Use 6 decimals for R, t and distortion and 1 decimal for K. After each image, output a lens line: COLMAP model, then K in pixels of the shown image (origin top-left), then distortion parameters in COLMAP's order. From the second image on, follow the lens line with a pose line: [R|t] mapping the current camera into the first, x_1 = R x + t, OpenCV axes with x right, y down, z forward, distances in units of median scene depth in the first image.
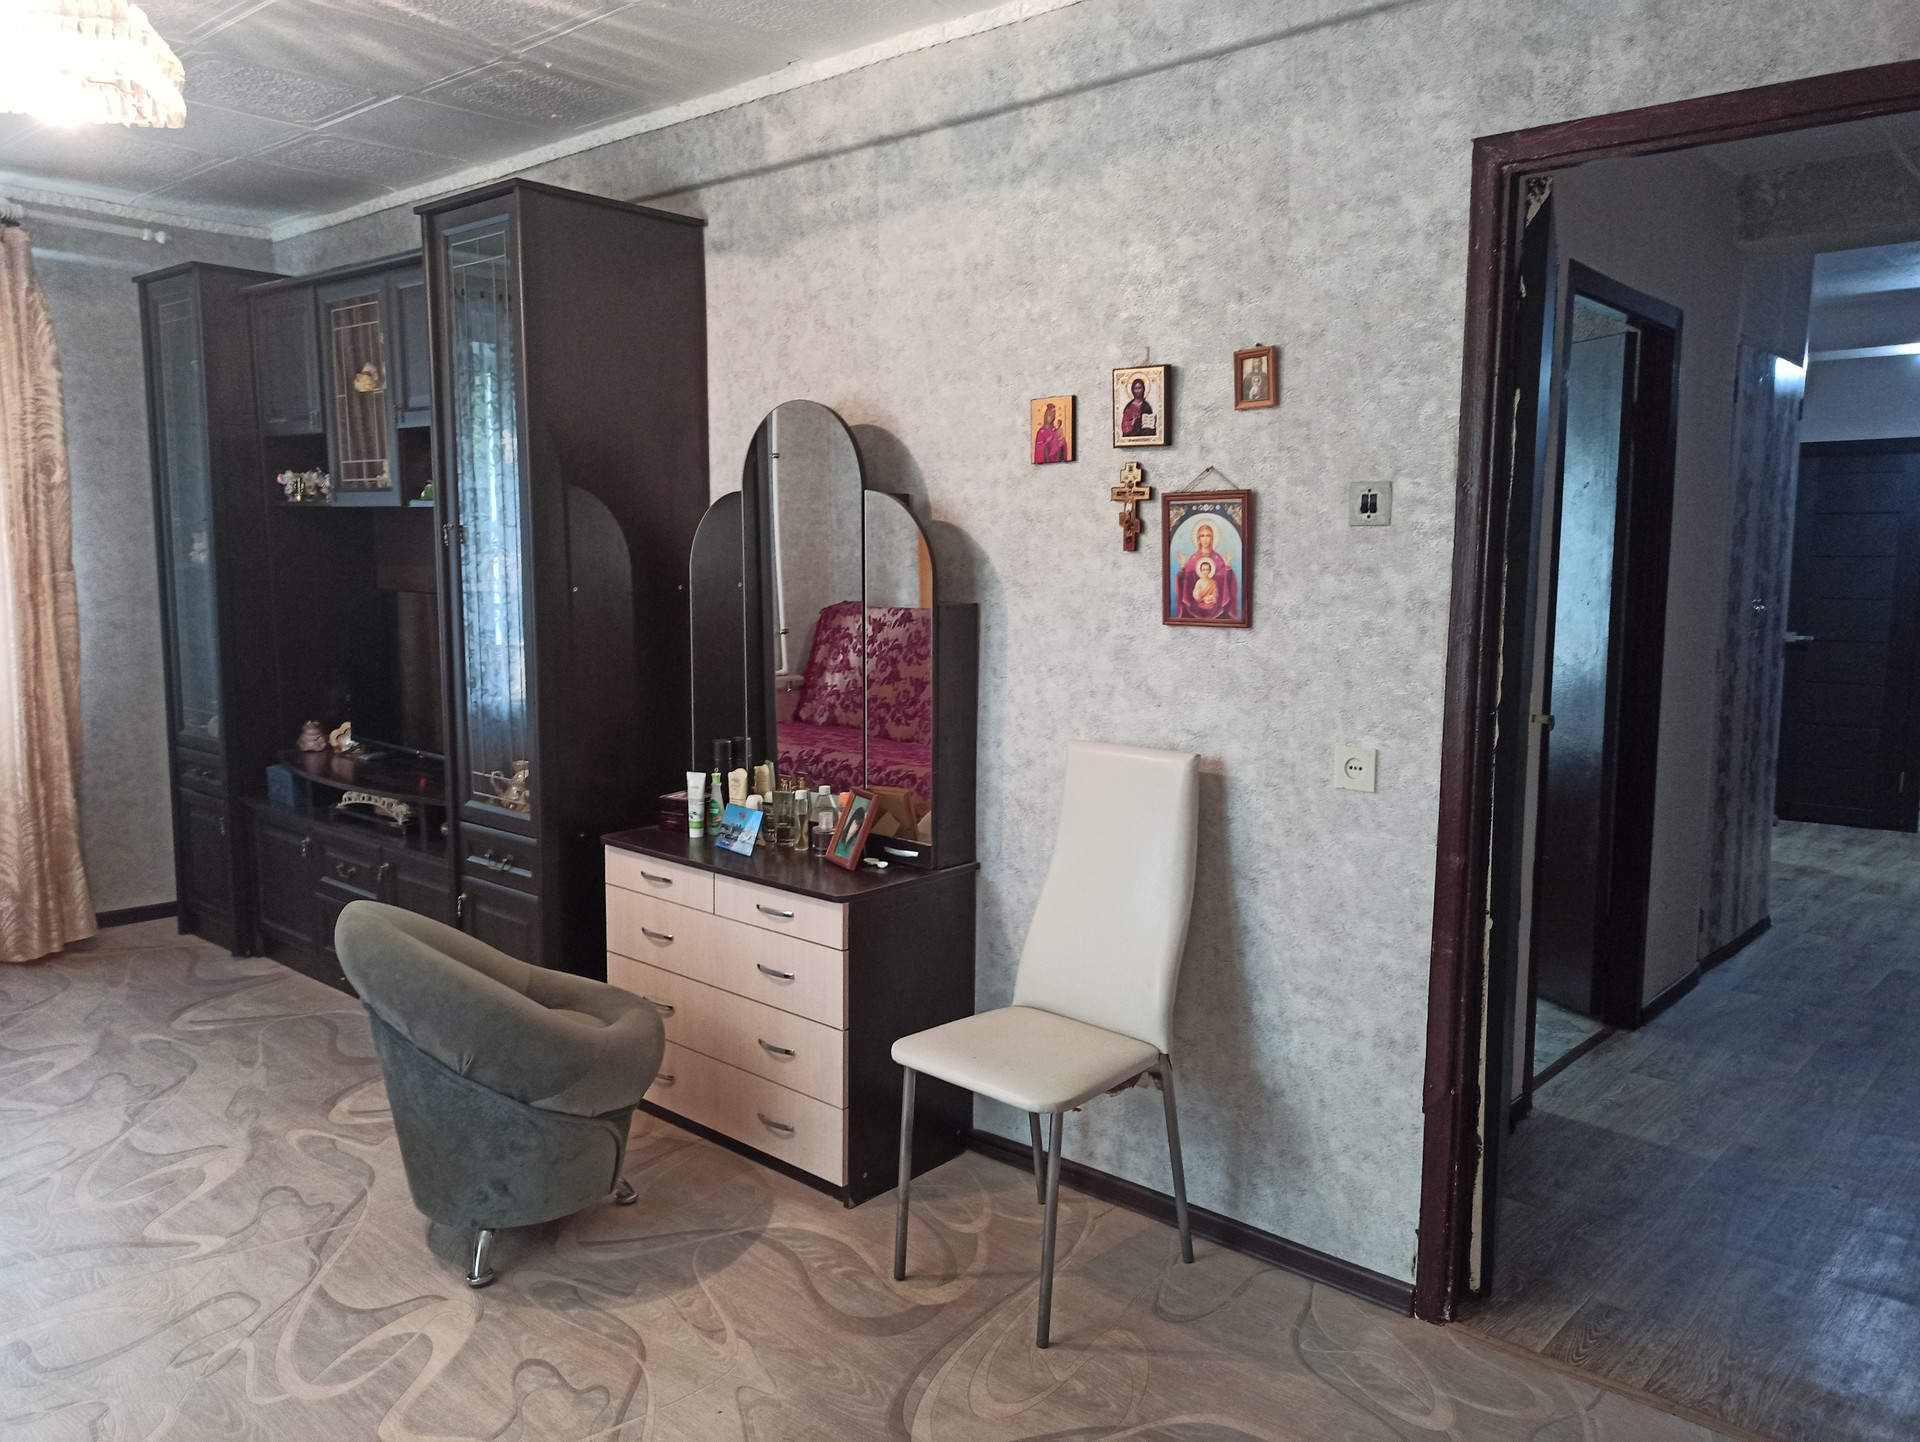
lens RADIAL K [[1433.8, 0, 962.0], [0, 1433.8, 718.2], [0, 0, 1]] dist [0.071186, -0.041275]
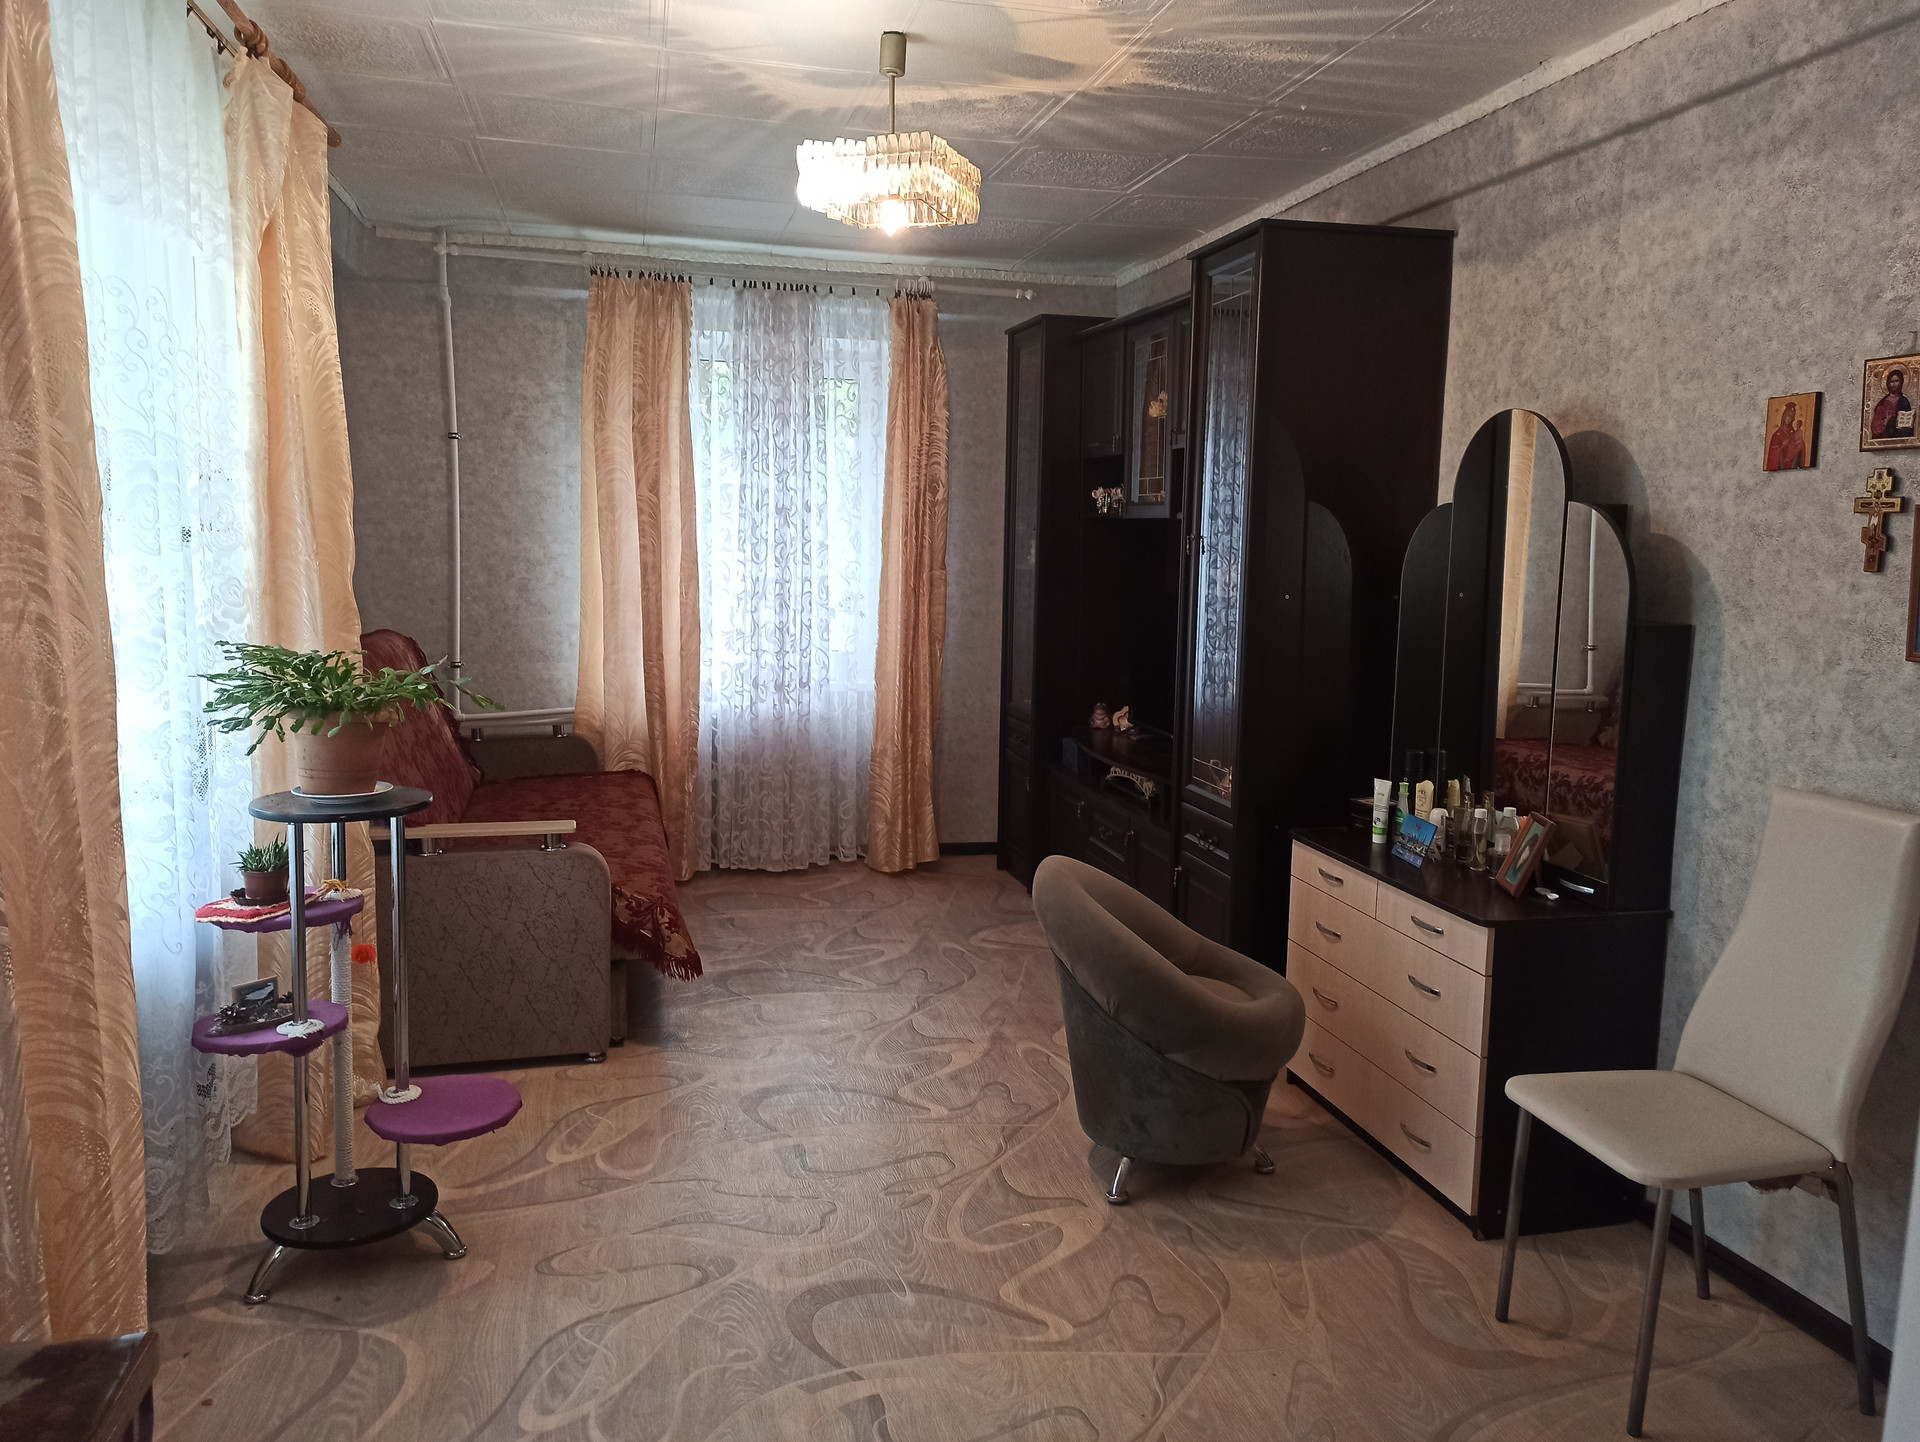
lens RADIAL K [[1433.8, 0, 967.9], [0, 1433.8, 721.2], [0, 0, 1]] dist [0.071186, -0.041275]
pose [[0.827646, 0.081126, -0.555356, 0.148357], [-0.079412, 0.996470, 0.027217, -0.008685], [0.555604, 0.021576, 0.831167, -0.015569]]
